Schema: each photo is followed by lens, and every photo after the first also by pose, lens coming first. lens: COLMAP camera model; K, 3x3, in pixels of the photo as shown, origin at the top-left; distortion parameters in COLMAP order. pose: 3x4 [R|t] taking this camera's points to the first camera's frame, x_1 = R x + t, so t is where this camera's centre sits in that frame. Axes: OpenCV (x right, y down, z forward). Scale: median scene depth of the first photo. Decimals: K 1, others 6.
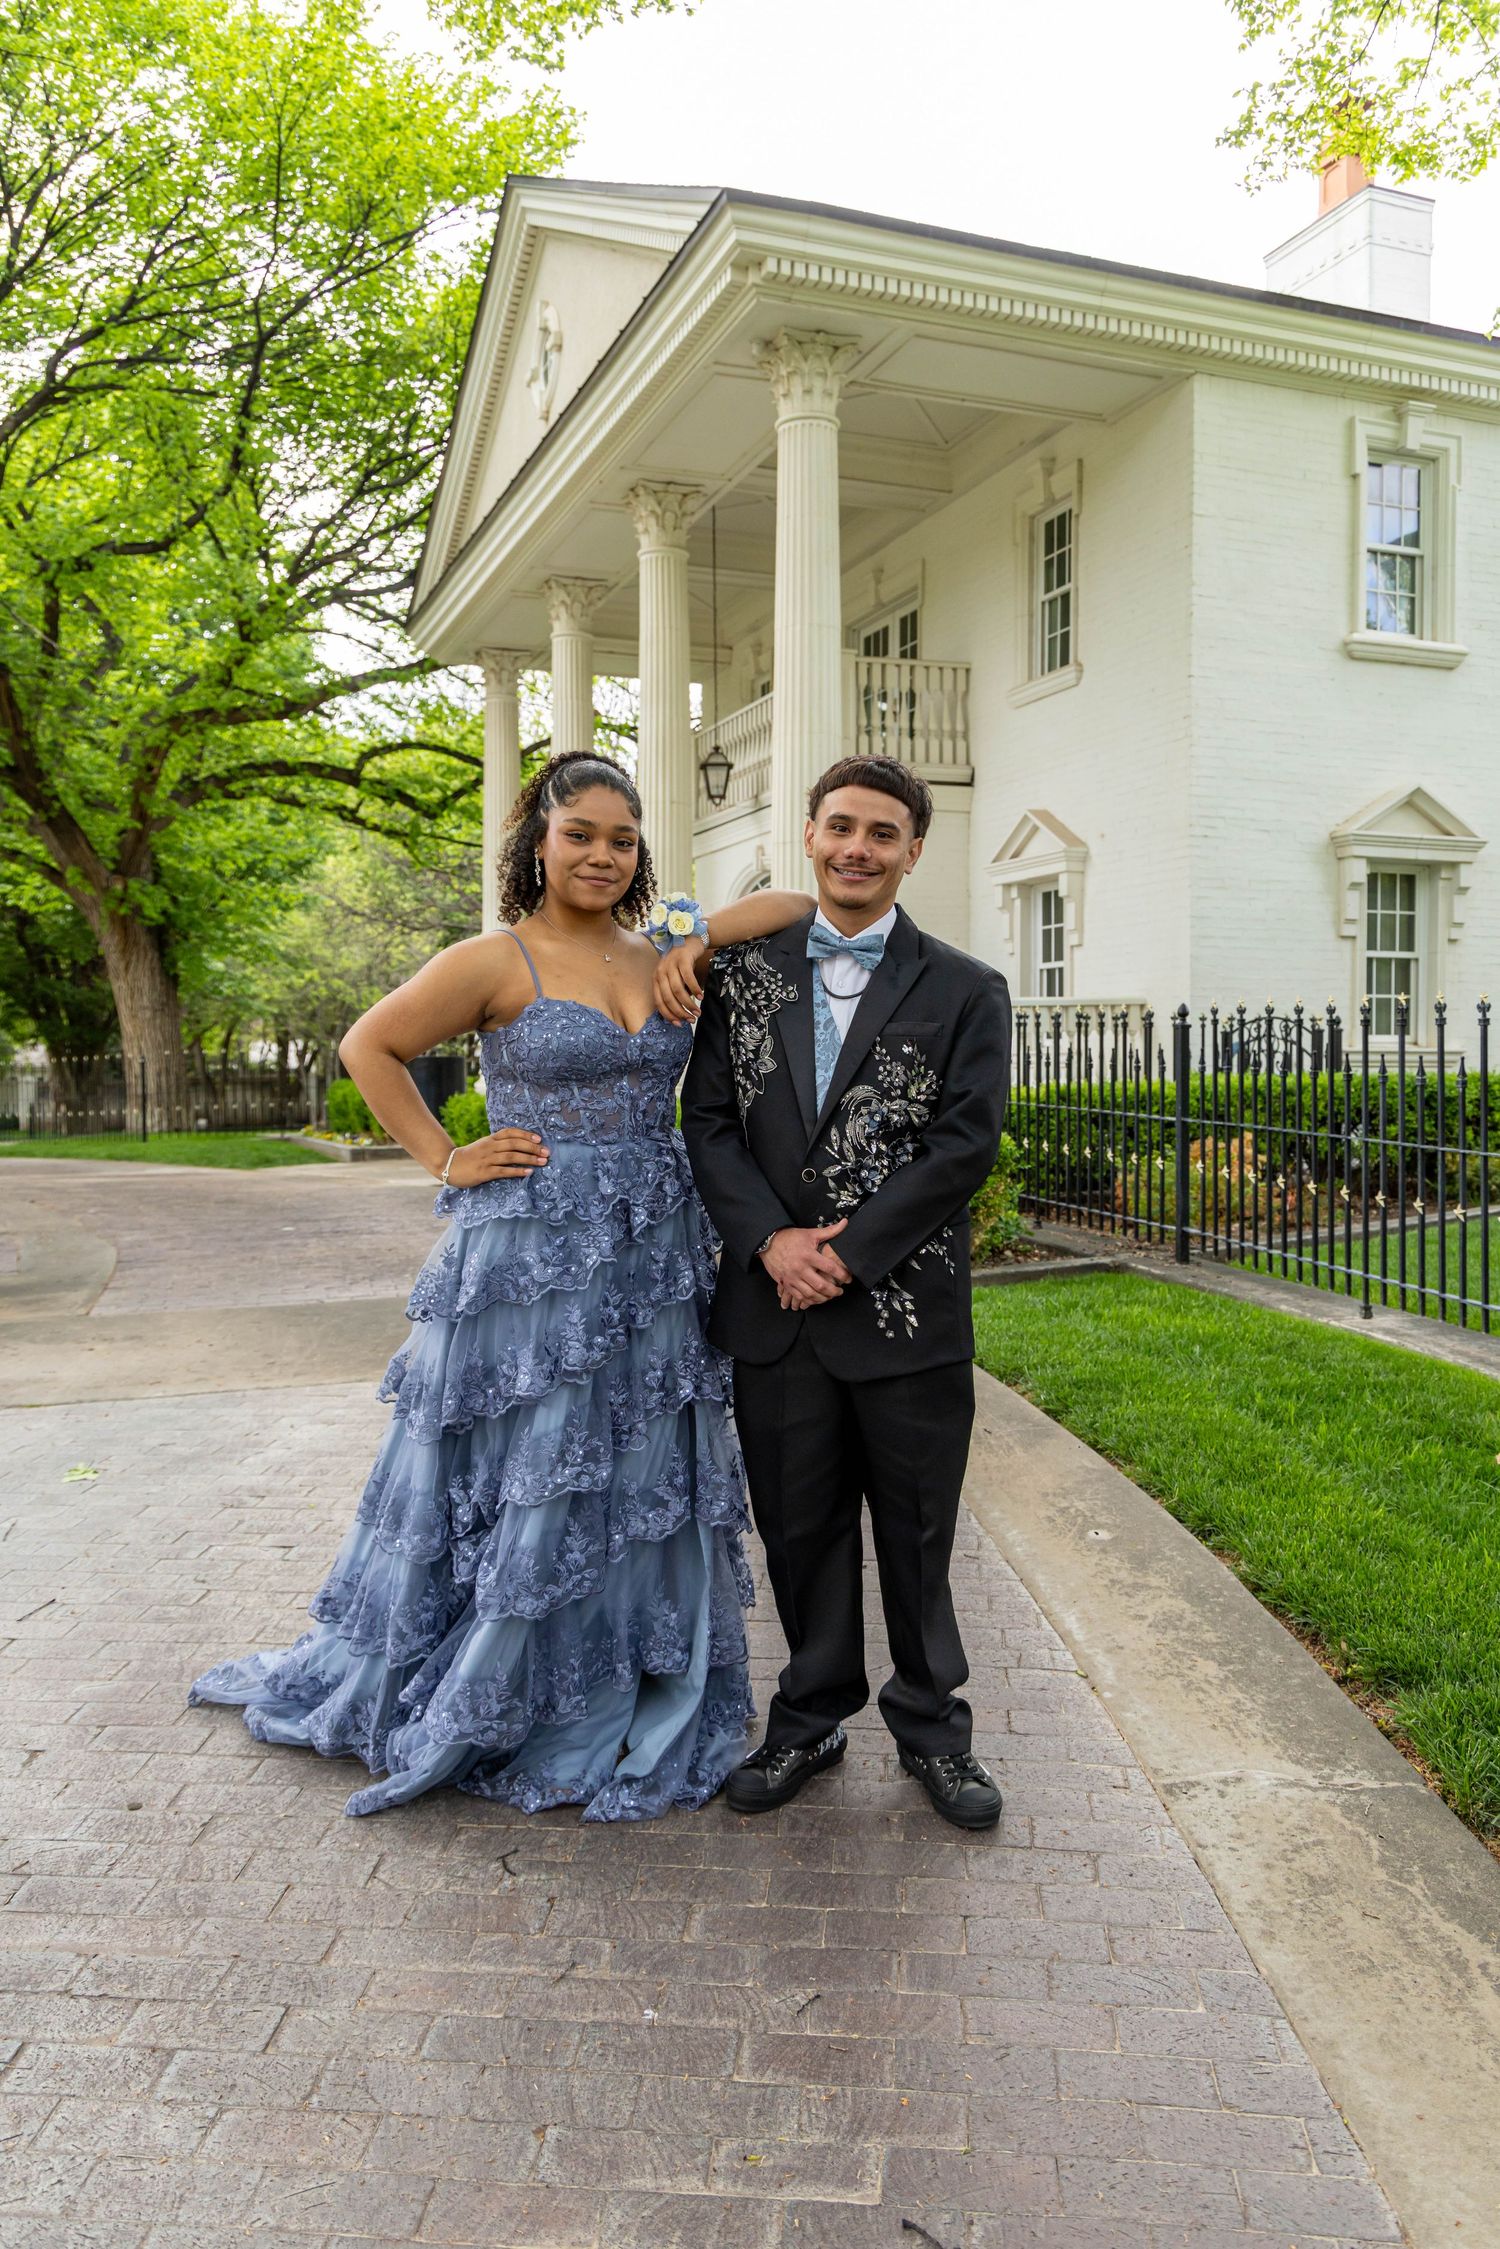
lens RADIAL K [[1735.5, 0, 738.2], [0, 1735.5, 1141.5], [0, 0, 1]] dist [-0.009997, 0.018231]
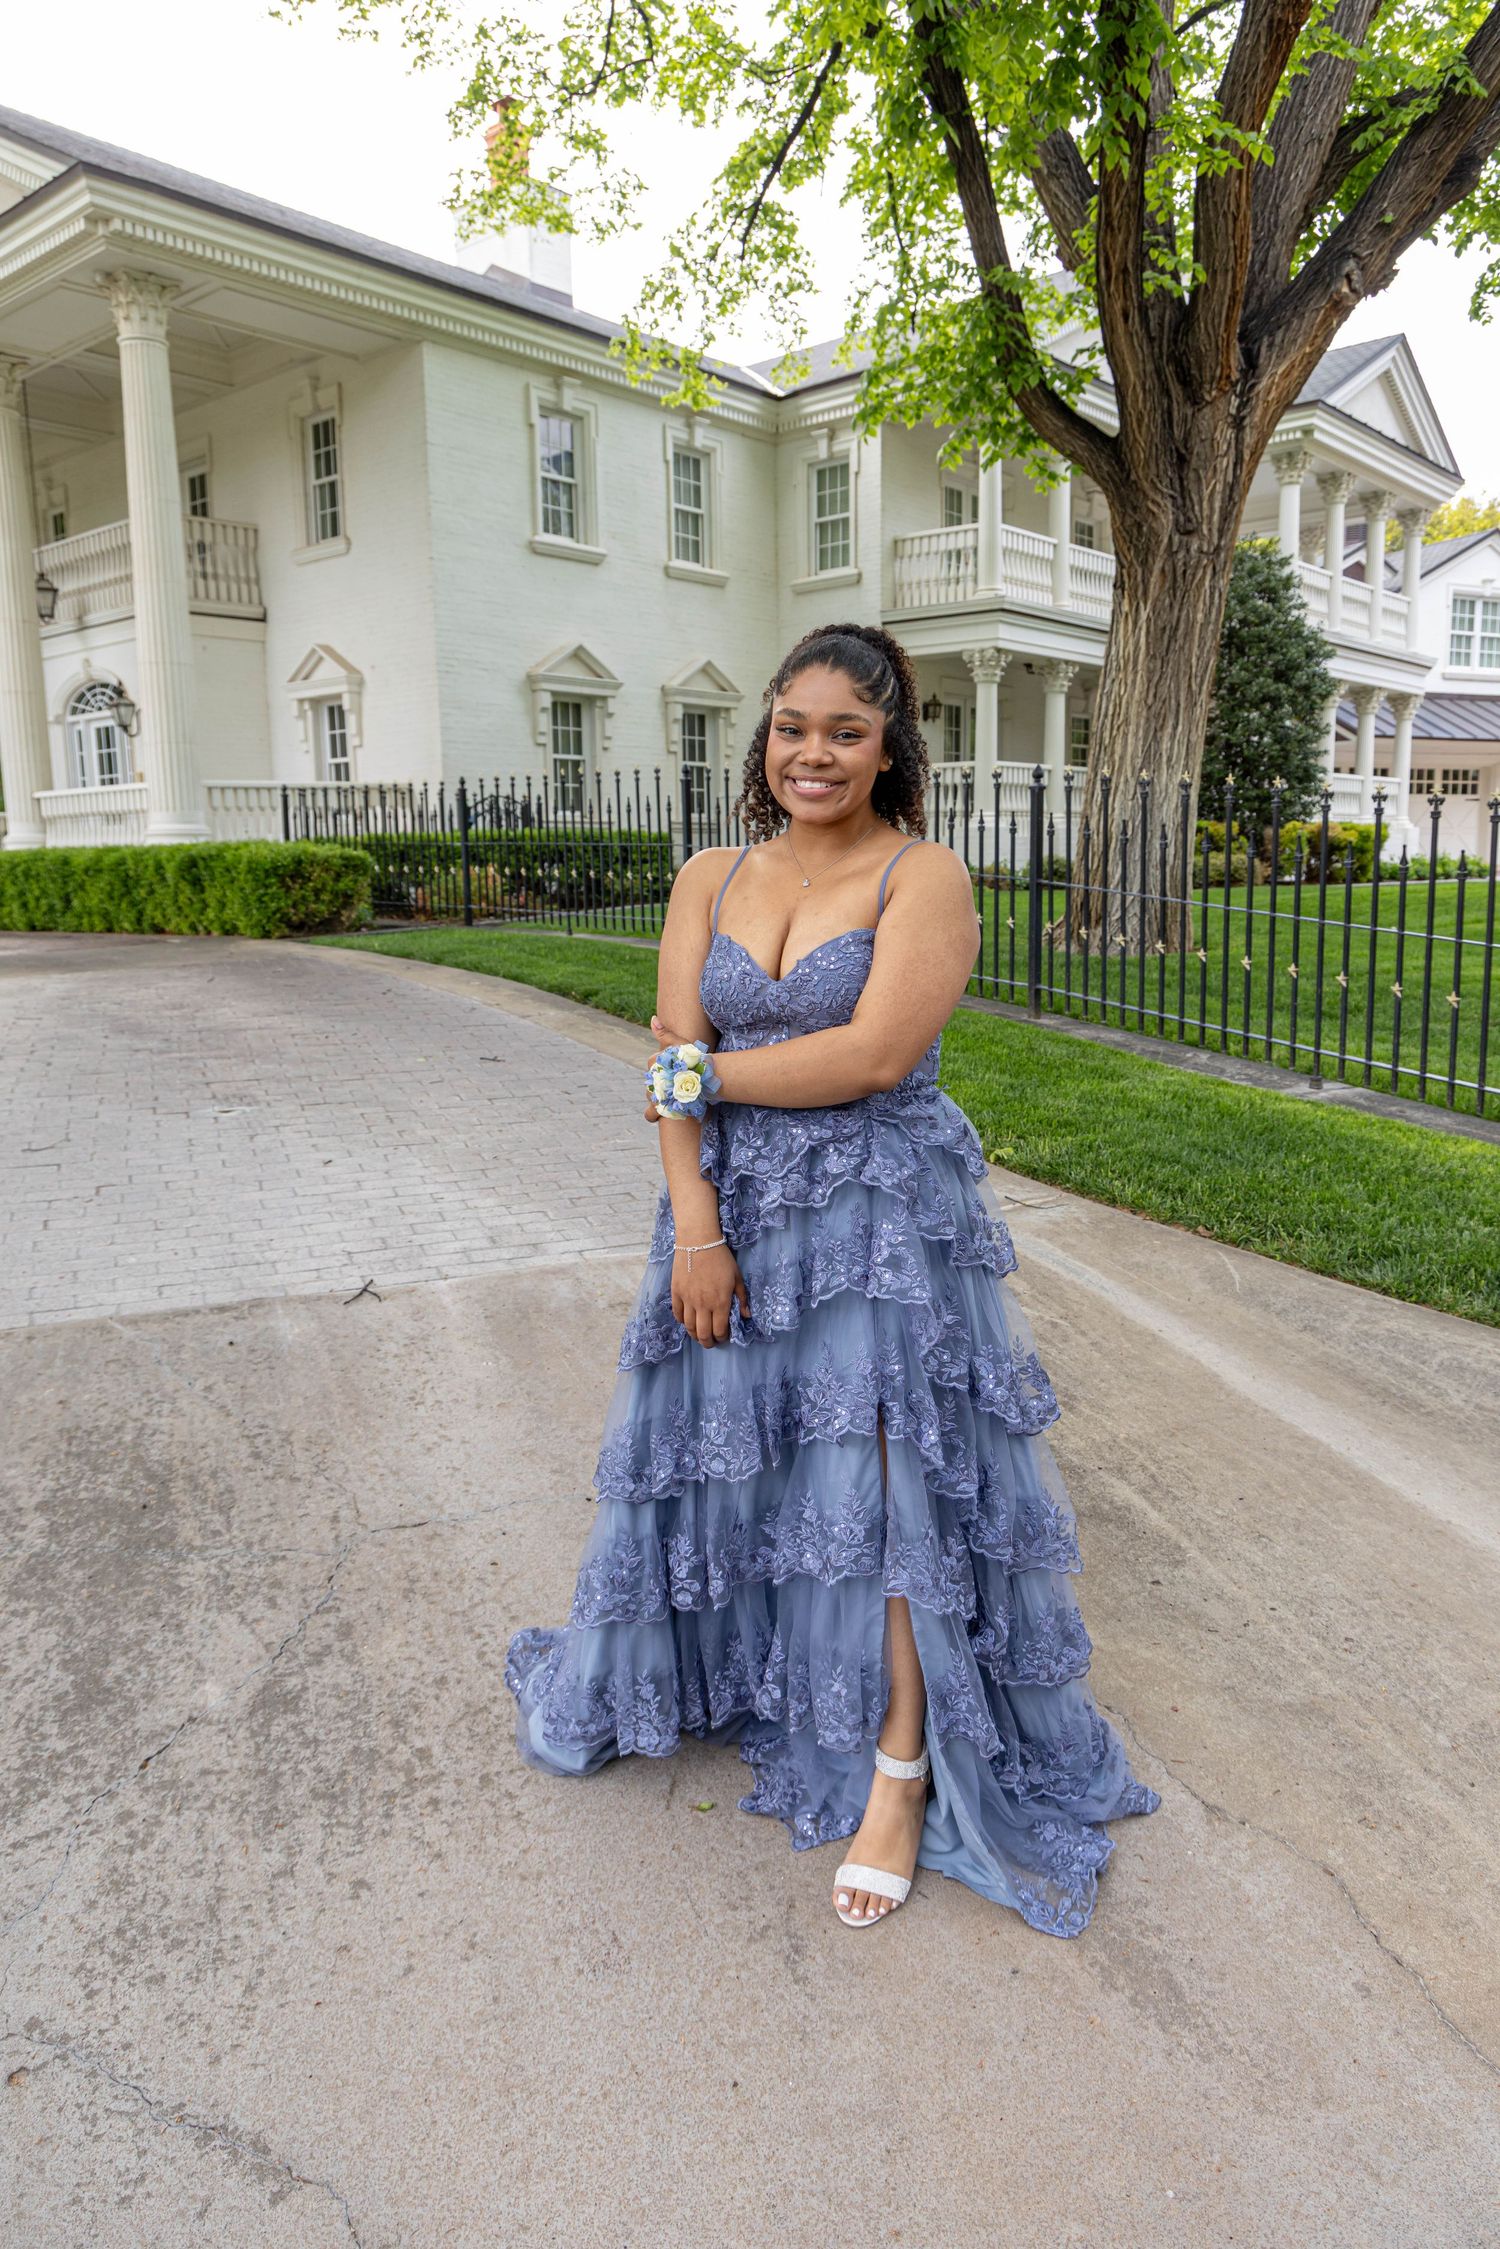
lens RADIAL K [[1456.6, 0, 753.7], [0, 1456.6, 1139.1], [0, 0, 1]] dist [-0.020644, 0.008532]
pose [[0.884887, -0.094623, 0.456093, -0.092175], [0.027089, 0.987947, 0.152406, 0.032653], [-0.465017, -0.122507, 0.876785, -0.232146]]
